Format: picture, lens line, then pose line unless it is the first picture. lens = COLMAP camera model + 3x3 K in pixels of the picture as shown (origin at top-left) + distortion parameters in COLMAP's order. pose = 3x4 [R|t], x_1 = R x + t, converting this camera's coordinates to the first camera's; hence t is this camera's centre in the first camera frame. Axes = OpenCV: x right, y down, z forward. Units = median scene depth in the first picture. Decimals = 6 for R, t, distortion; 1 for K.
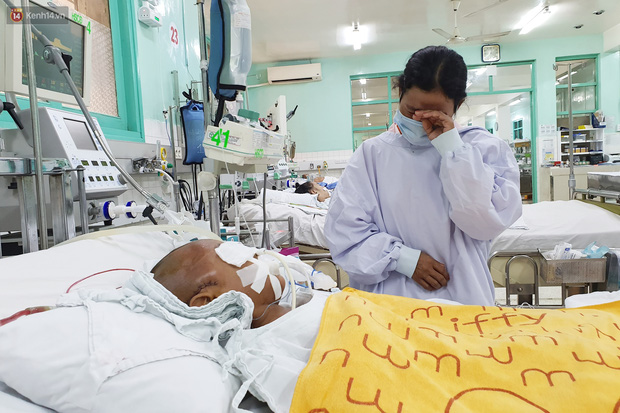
lens RADIAL K [[492.8, 0, 311.6], [0, 492.8, 216.1], [0, 0, 1]] dist [0.010914, -0.016461]
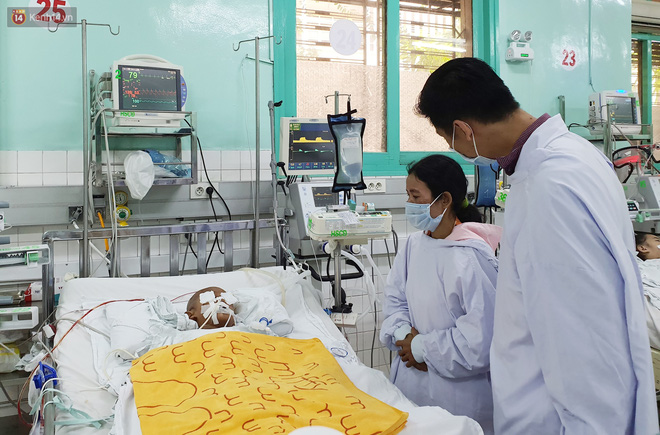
lens RADIAL K [[558.1, 0, 296.1], [0, 558.1, 168.2], [0, 0, 1]] dist [0.053799, -0.084401]
pose [[0.516386, 0.049896, -0.854901, 1.022681], [-0.096960, 0.995288, -0.000476, -0.253751], [0.850849, 0.083137, 0.518791, -0.002980]]
